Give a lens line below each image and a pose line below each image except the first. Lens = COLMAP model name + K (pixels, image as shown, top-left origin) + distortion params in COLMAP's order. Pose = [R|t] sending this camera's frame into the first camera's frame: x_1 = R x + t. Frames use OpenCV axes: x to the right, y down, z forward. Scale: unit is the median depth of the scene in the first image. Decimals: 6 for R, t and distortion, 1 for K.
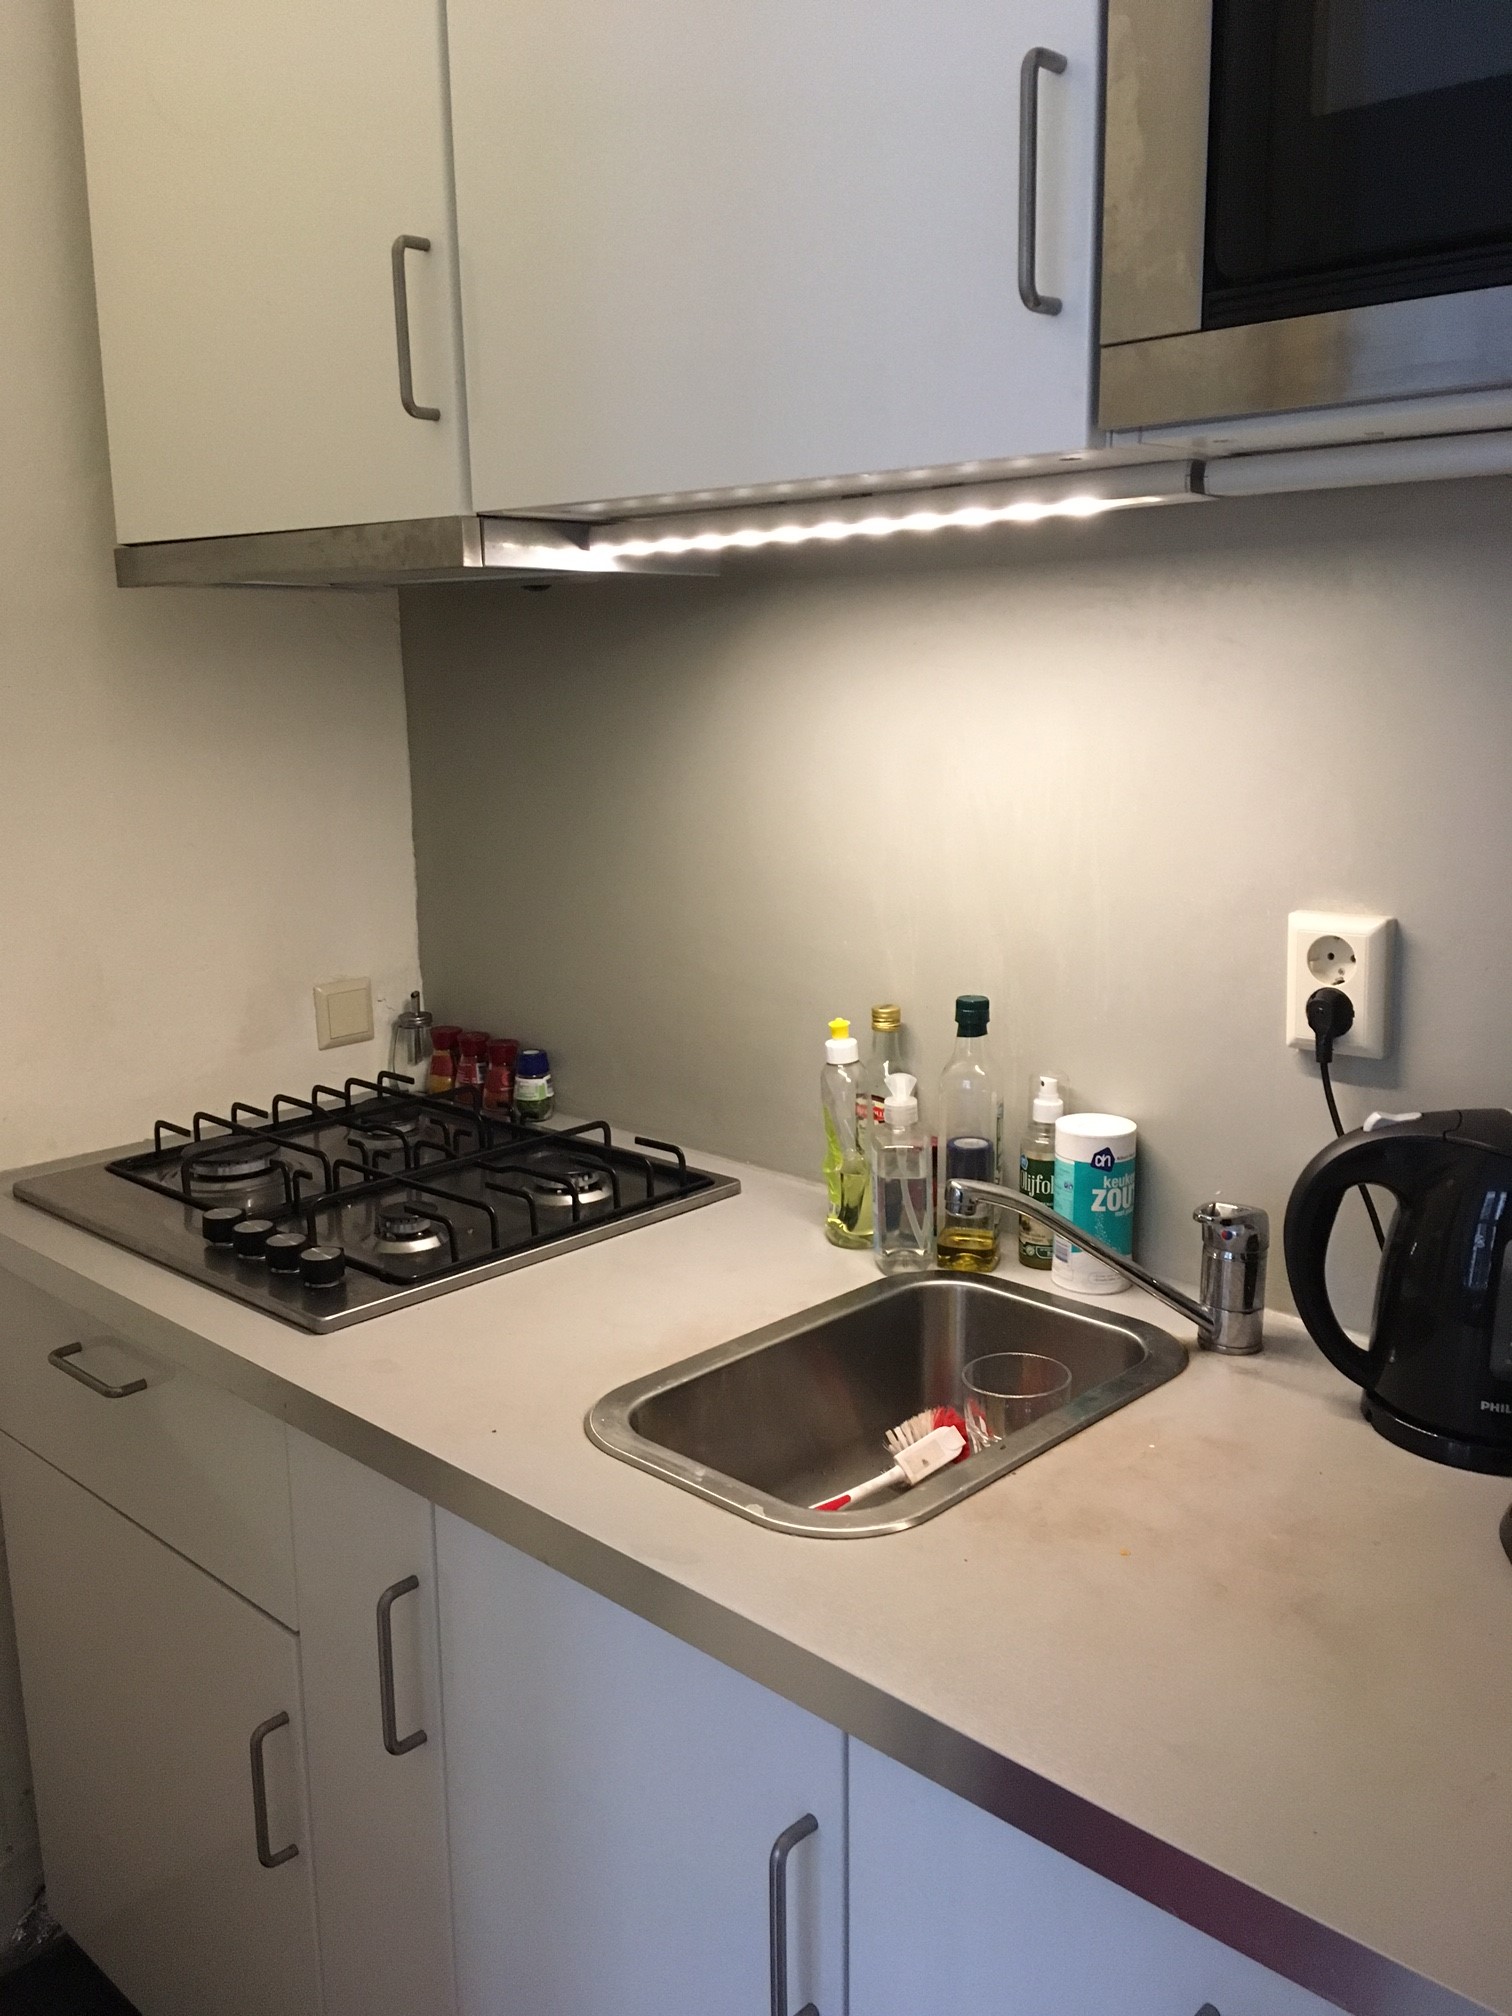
lens RADIAL K [[1677.0, 0, 756.0], [0, 1677.0, 1008.0], [0, 0, 1]] dist [0.009401, -0.003914]
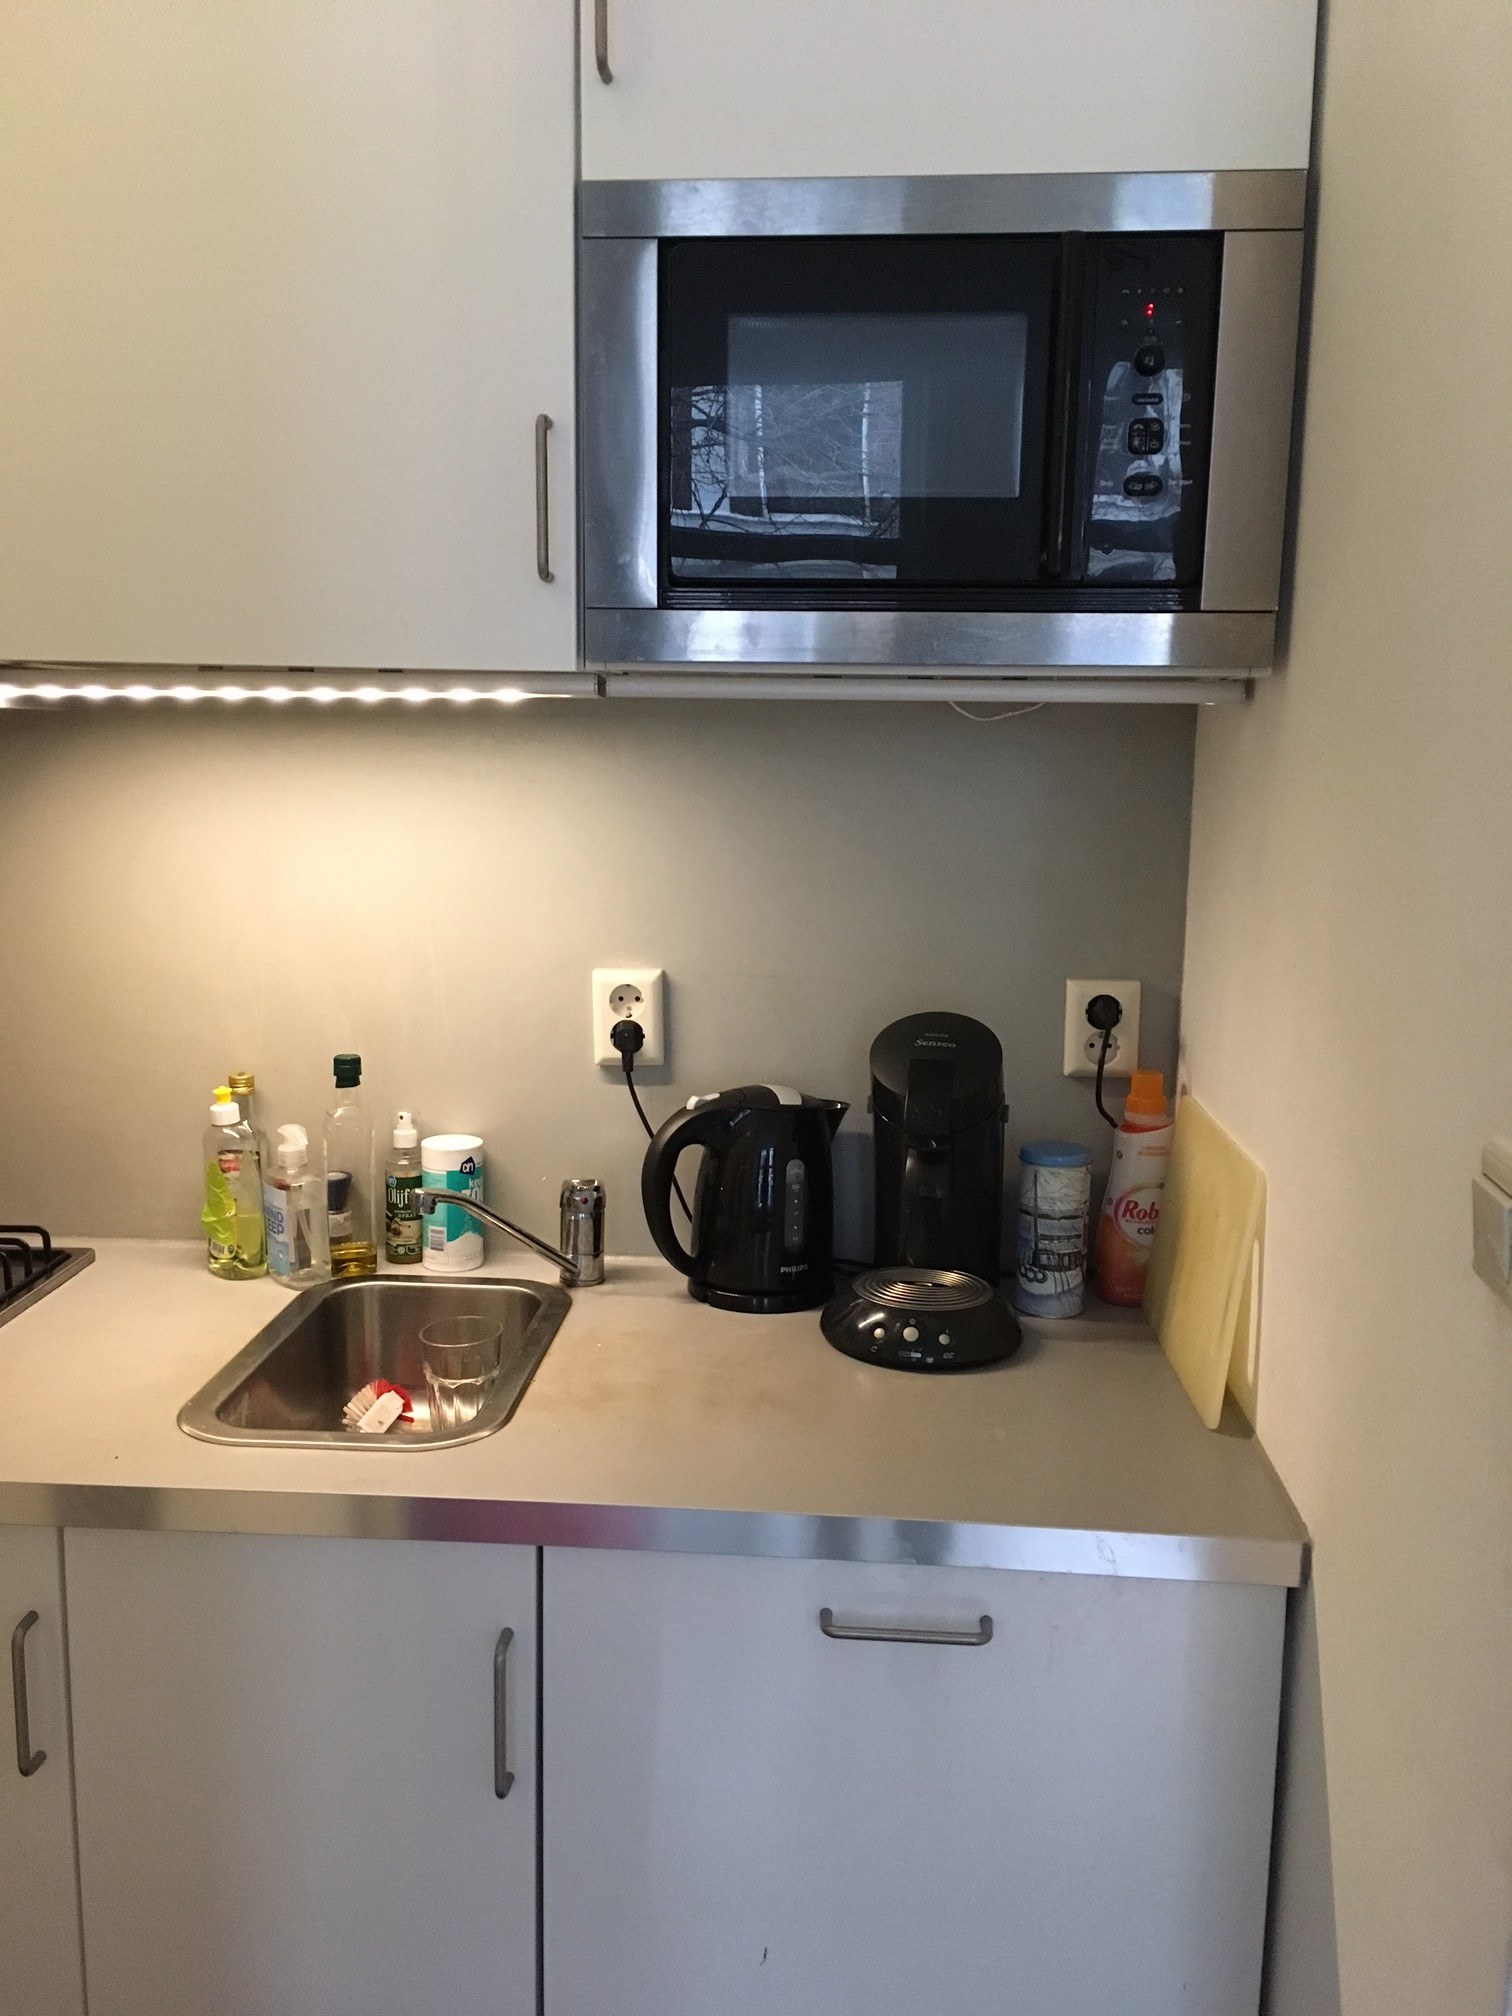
lens RADIAL K [[1677.0, 0, 756.0], [0, 1677.0, 1008.0], [0, 0, 1]] dist [0.009401, -0.003914]
pose [[0.751556, -0.079586, 0.654851, -0.508013], [0.107375, 0.994216, -0.002401, -0.006674], [-0.650872, 0.072119, 0.755754, -0.167027]]
